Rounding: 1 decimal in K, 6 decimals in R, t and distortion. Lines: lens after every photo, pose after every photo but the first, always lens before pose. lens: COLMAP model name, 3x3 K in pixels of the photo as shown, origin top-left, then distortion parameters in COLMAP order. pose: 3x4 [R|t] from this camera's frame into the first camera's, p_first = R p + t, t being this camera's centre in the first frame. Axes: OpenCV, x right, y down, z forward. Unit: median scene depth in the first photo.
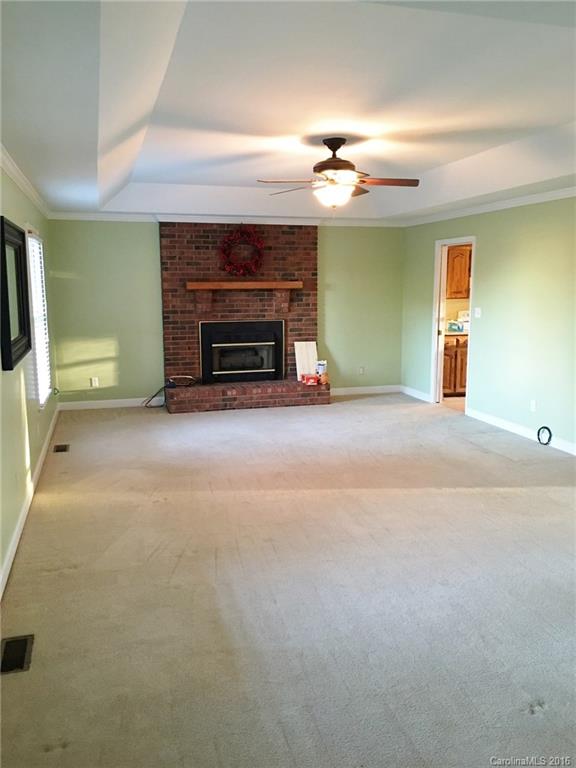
lens RADIAL K [[652.5, 0, 294.5], [0, 652.5, 381.7], [0, 0, 1]] dist [0.030124, 0.003014]
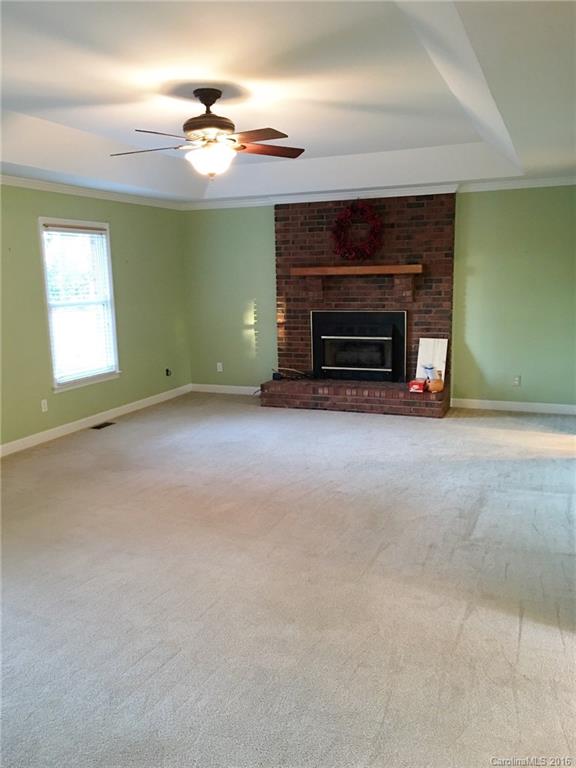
lens RADIAL K [[652.5, 0, 287.3], [0, 652.5, 388.8], [0, 0, 1]] dist [0.030124, 0.003014]
pose [[0.775914, 0.101215, -0.622666, 0.410480], [-0.078254, 0.994864, 0.064202, -0.038972], [0.625966, -0.001089, 0.779849, 0.260644]]
